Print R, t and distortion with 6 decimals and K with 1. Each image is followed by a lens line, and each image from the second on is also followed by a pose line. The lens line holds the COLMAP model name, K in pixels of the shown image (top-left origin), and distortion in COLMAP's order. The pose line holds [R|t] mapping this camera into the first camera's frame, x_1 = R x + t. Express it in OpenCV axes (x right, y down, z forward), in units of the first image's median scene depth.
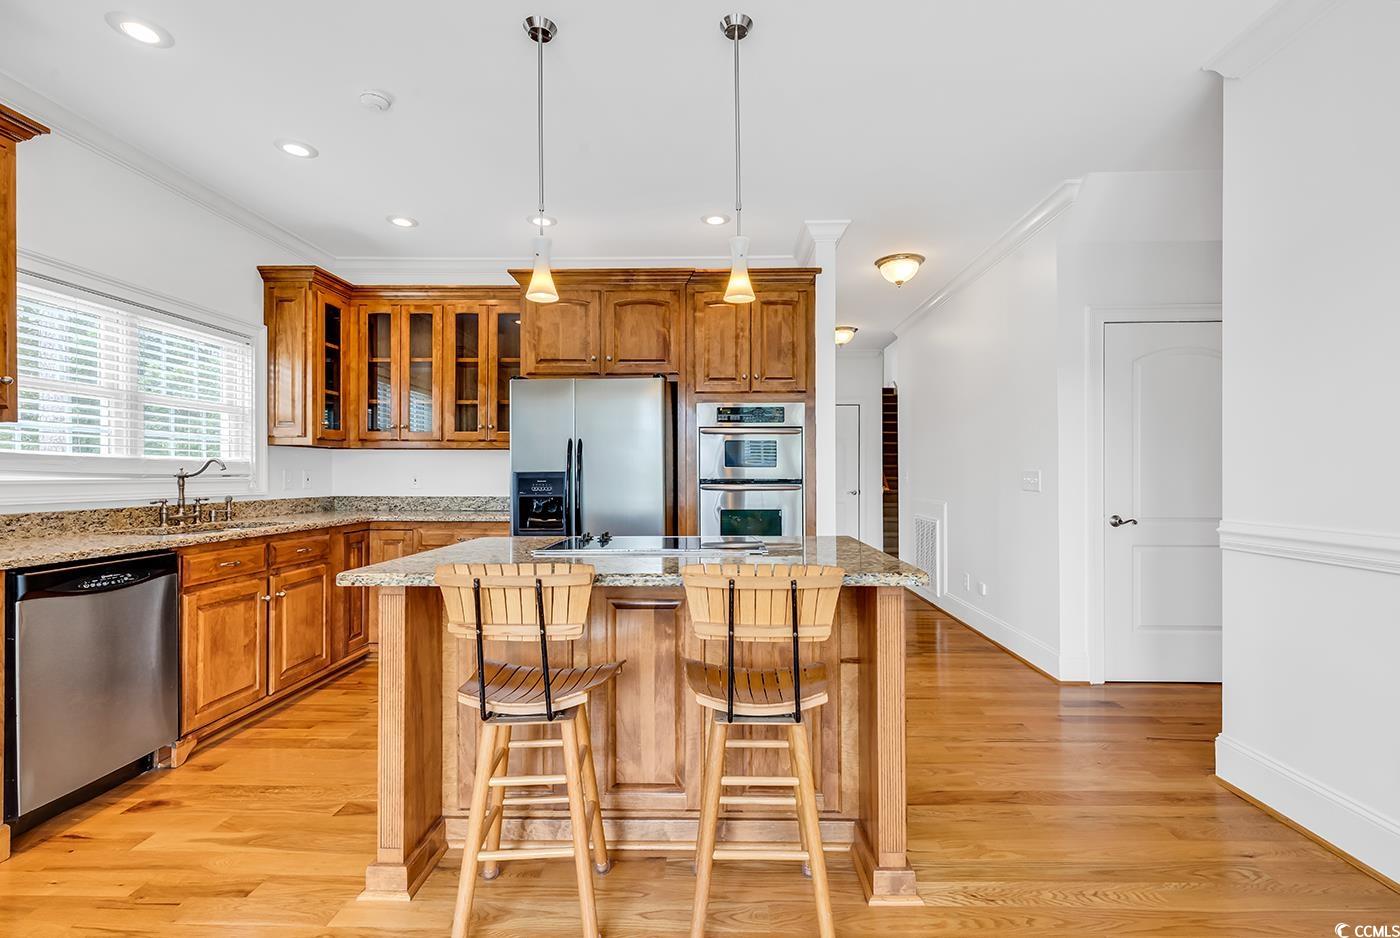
lens RADIAL K [[630.0, 0, 707.1], [0, 630.0, 468.8], [0, 0, 1]] dist [-0.000617, 0.000917]
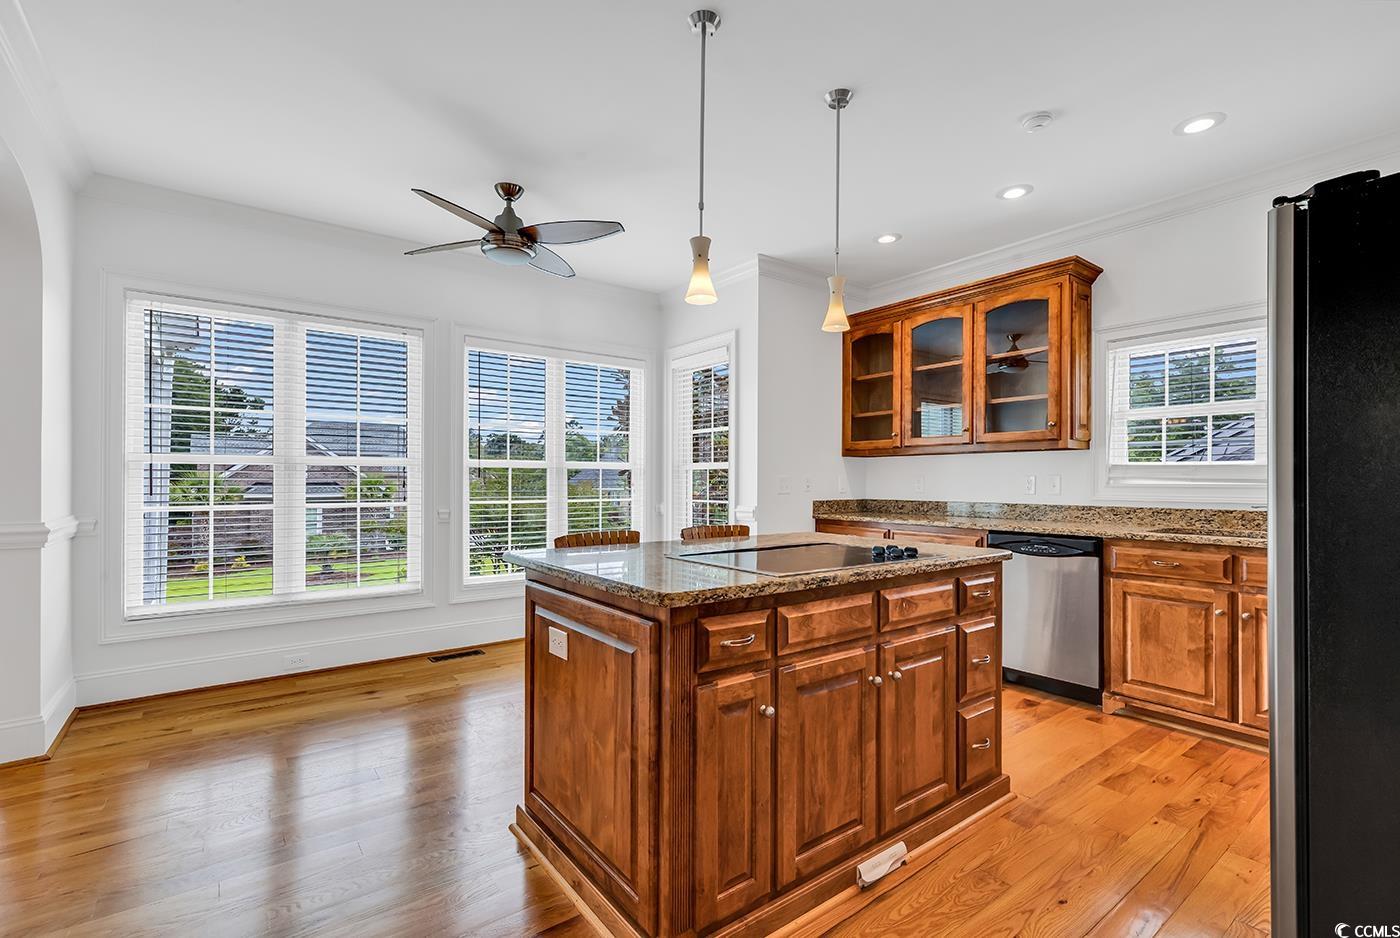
lens RADIAL K [[630.0, 0, 698.5], [0, 630.0, 477.2], [0, 0, 1]] dist [-0.000617, 0.000917]
pose [[-0.785250, -0.009014, -0.619113, 0.560739], [-0.000259, 0.999899, -0.014229, 0.023538], [0.619178, -0.011013, -0.785173, 1.470152]]
